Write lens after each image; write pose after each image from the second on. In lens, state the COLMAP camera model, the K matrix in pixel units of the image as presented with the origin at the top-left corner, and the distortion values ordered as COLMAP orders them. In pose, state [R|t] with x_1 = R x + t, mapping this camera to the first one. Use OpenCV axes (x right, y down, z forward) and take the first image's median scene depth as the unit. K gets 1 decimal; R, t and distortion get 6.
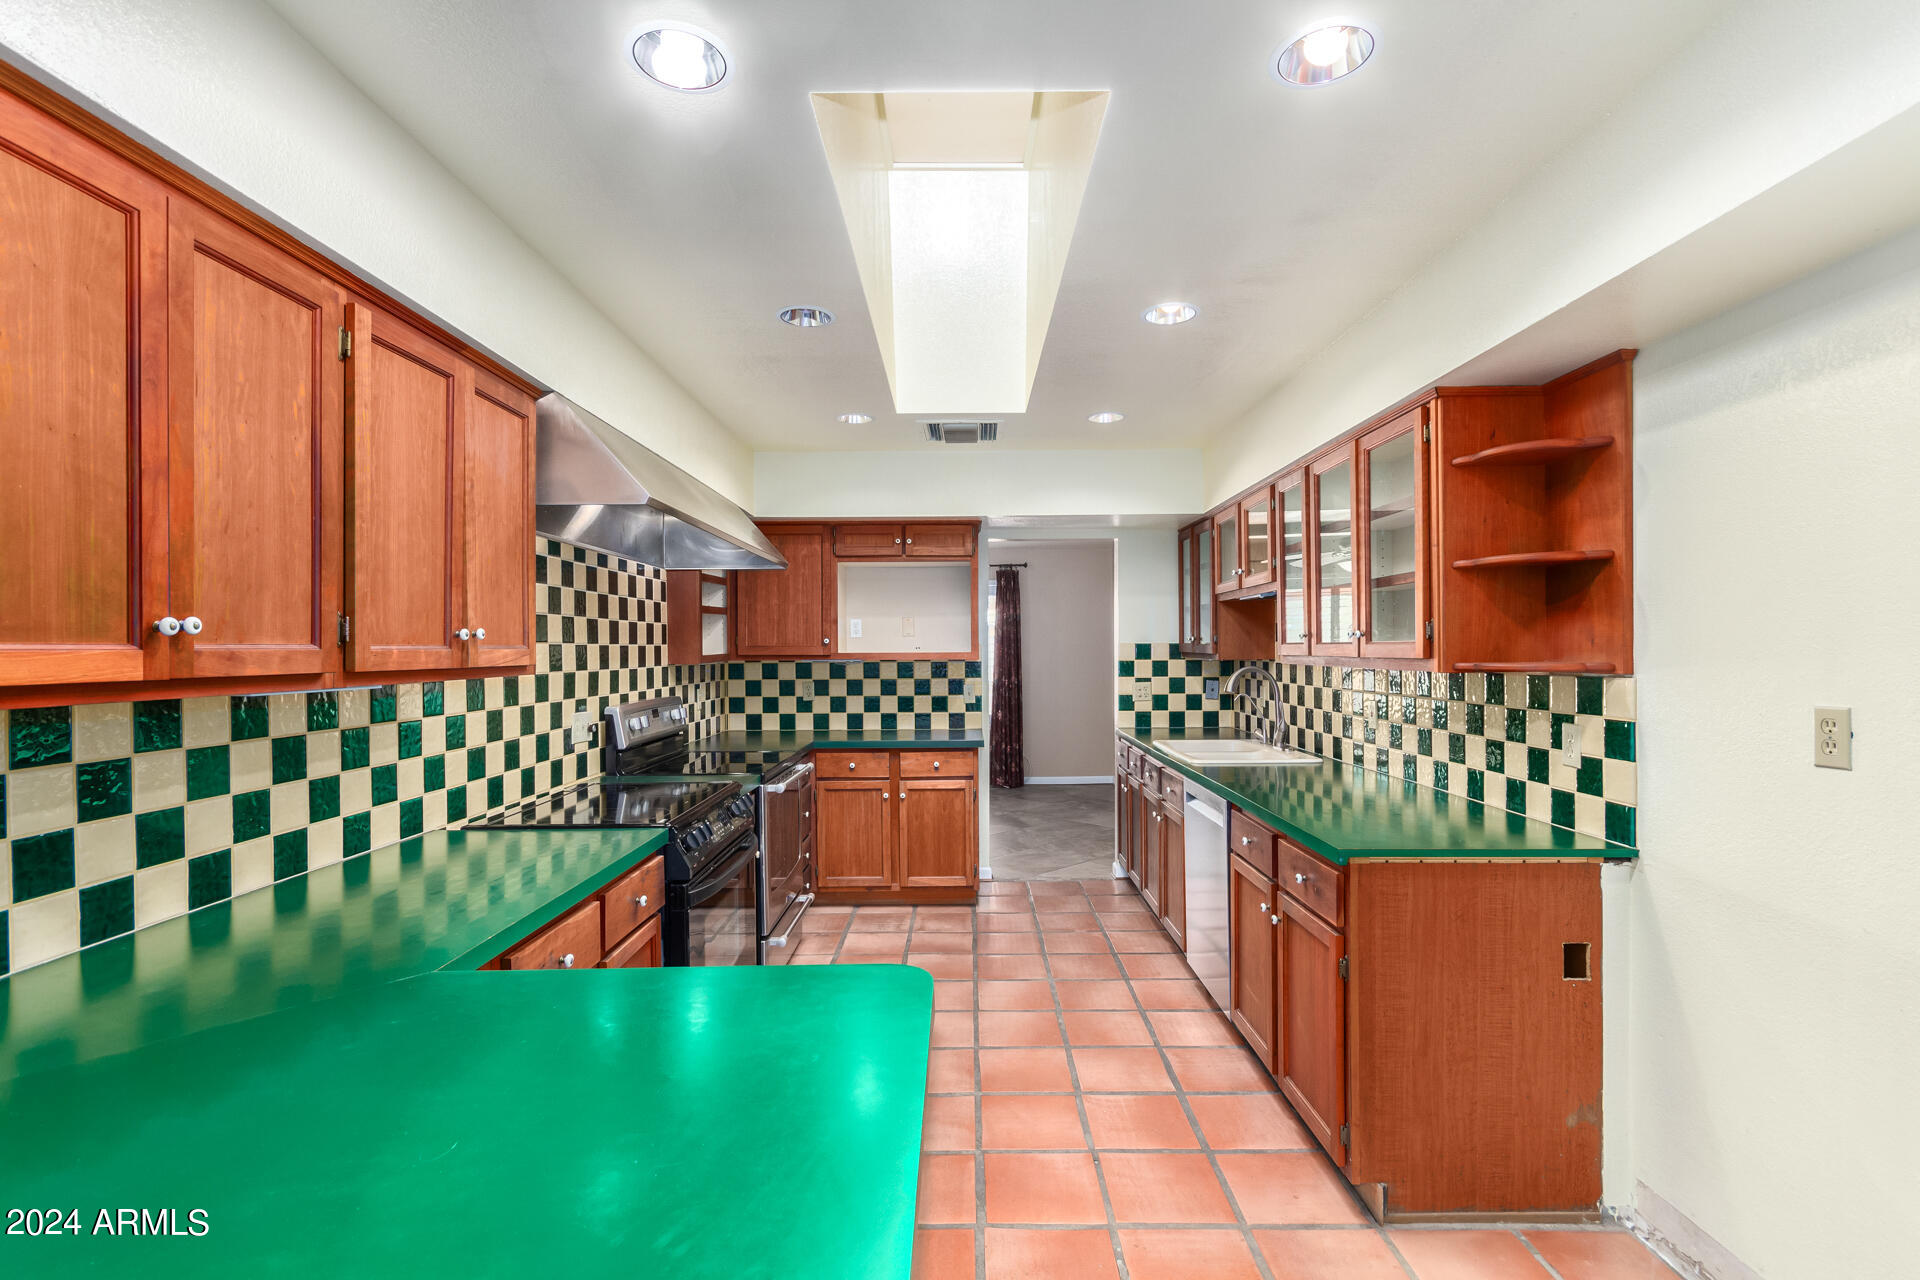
lens RADIAL K [[887.5, 0, 950.2], [0, 887.5, 654.3], [0, 0, 1]] dist [0.001385, -0.000985]
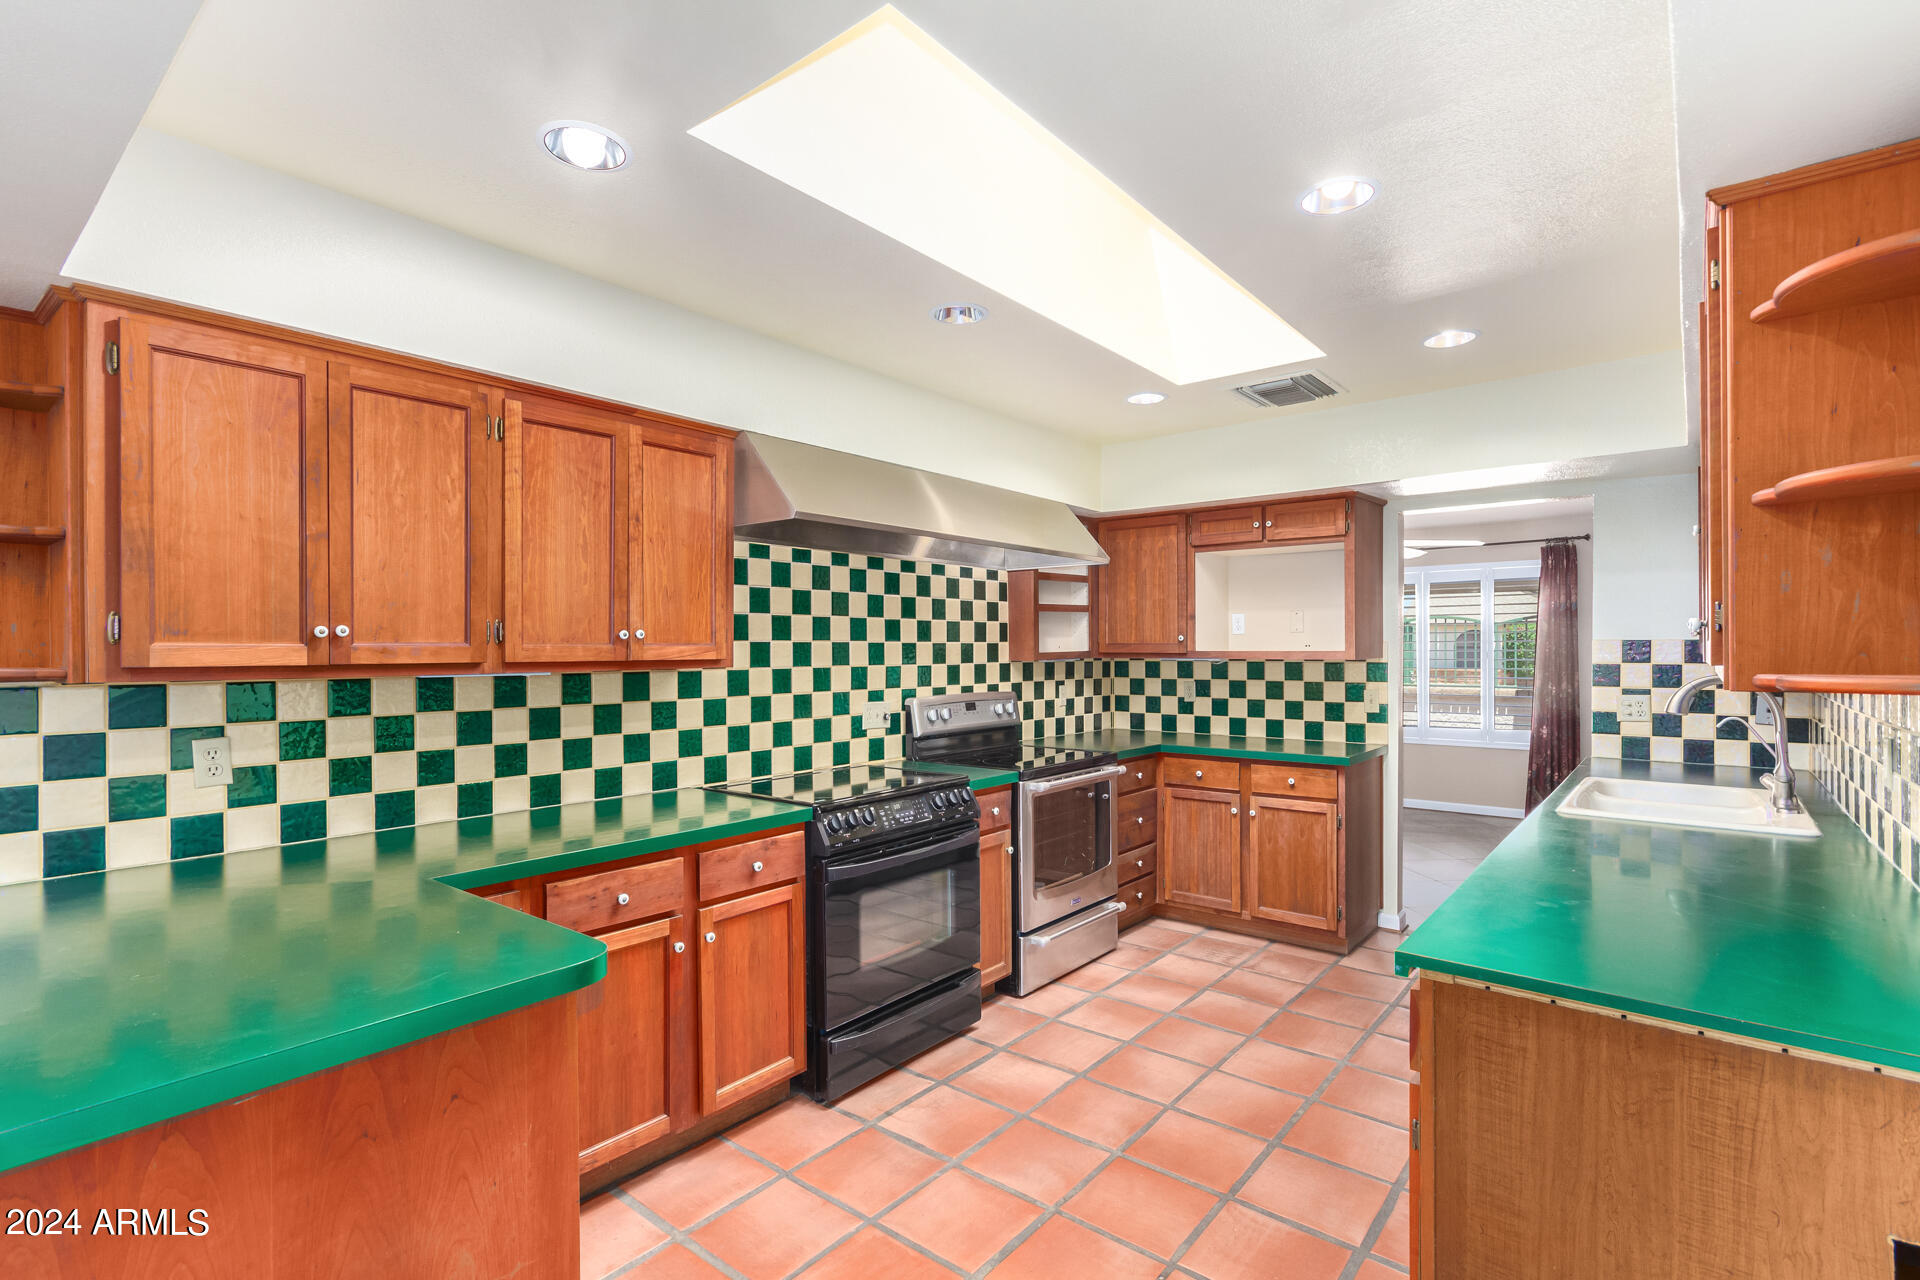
lens RADIAL K [[887.5, 0, 948.9], [0, 887.5, 651.7], [0, 0, 1]] dist [0.001385, -0.000985]
pose [[0.778809, 0.005836, -0.627234, 0.433743], [-0.005689, 0.999981, 0.002239, -0.002328], [0.627235, 0.001825, 0.778828, 0.202588]]
